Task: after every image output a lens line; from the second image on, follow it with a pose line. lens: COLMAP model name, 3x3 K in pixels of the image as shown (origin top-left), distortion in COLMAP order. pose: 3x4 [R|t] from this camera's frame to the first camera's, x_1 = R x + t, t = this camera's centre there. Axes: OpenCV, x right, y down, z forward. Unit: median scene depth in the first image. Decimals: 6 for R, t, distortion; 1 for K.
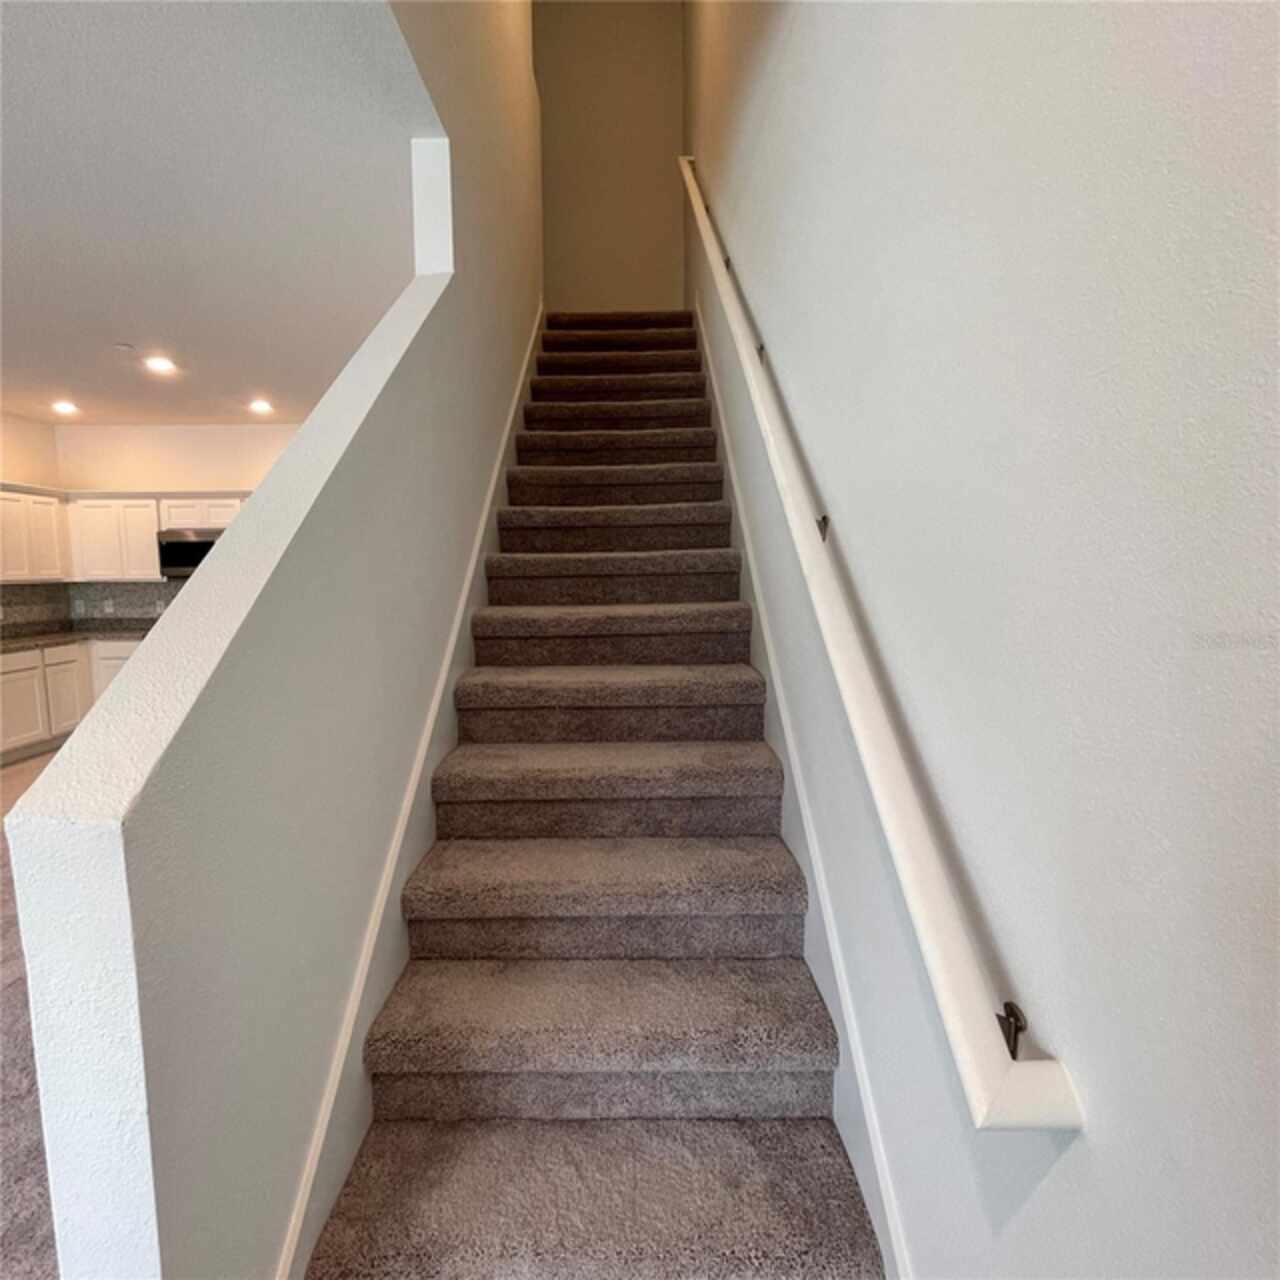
lens RADIAL K [[682.9, 0, 635.0], [0, 682.9, 636.2], [0, 0, 1]] dist [0.000225, -0.002398]
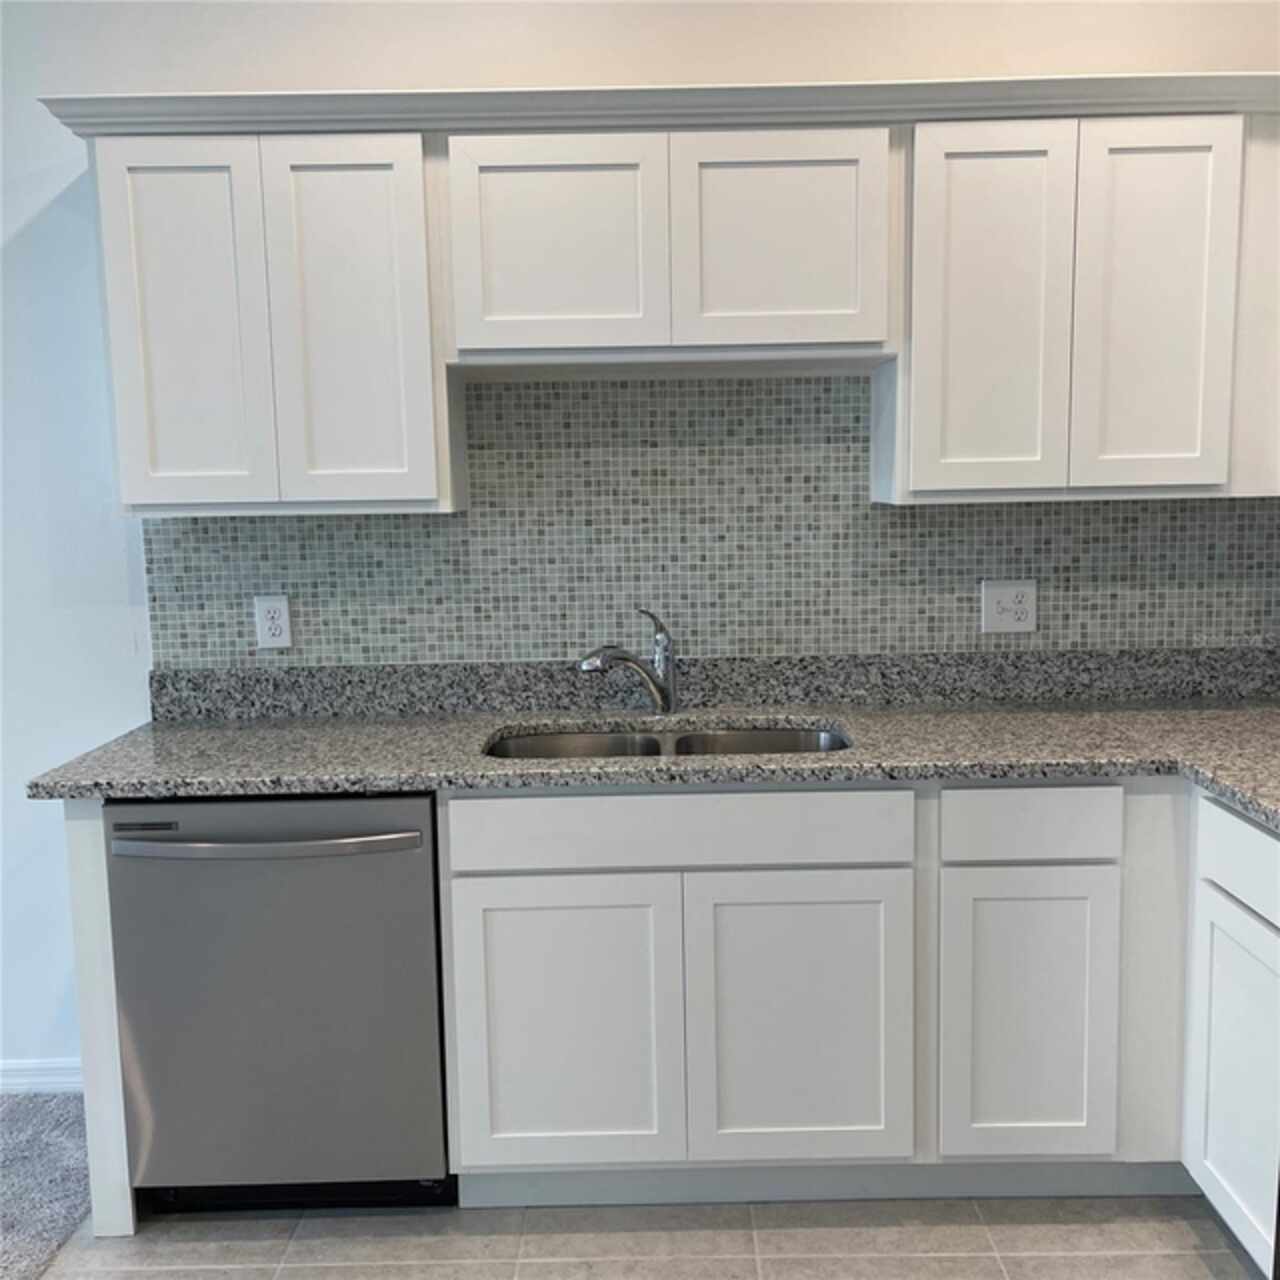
lens RADIAL K [[1290.6, 0, 631.8], [0, 1290.6, 637.3], [0, 0, 1]] dist [0.032194, 0.000000]
pose [[-0.002404, 0.128193, -0.991746, -0.395658], [-0.085921, 0.988055, 0.127924, -0.071296], [0.996299, 0.085519, 0.008639, 0.796999]]
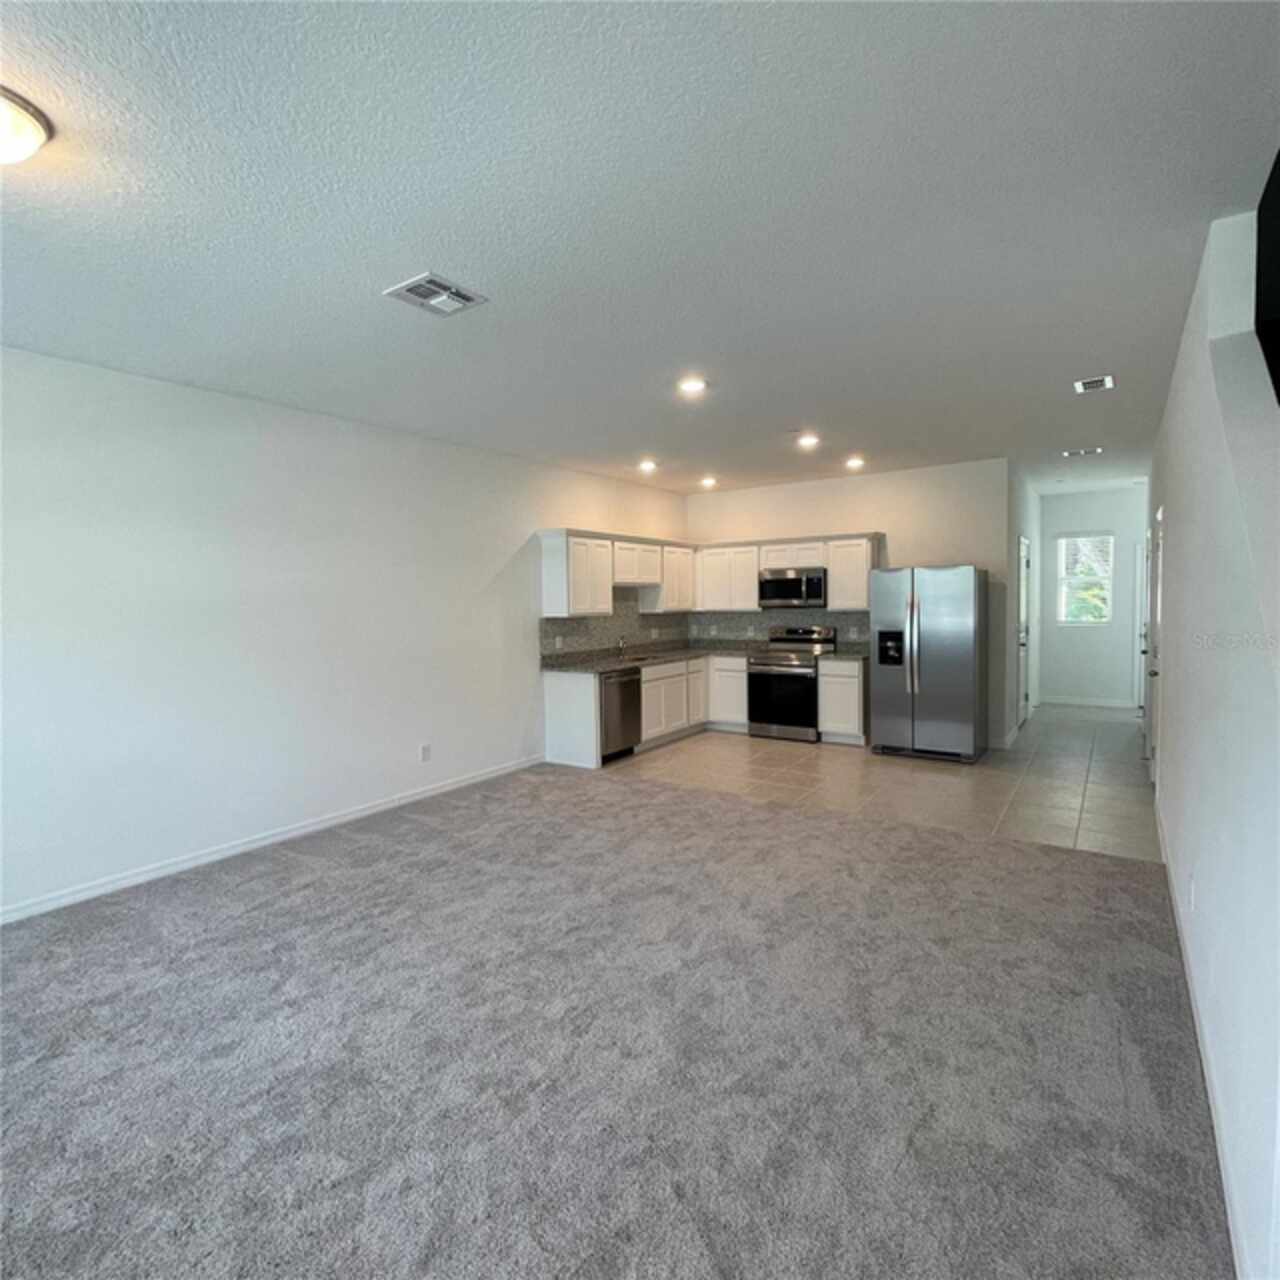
lens RADIAL K [[682.9, 0, 634.1], [0, 682.9, 637.6], [0, 0, 1]] dist [0.000225, -0.002398]
pose [[0.818122, 0.022141, -0.574618, -0.159080], [-0.046811, 0.998506, -0.028174, 0.014688], [0.573136, 0.049948, 0.817937, -0.155657]]
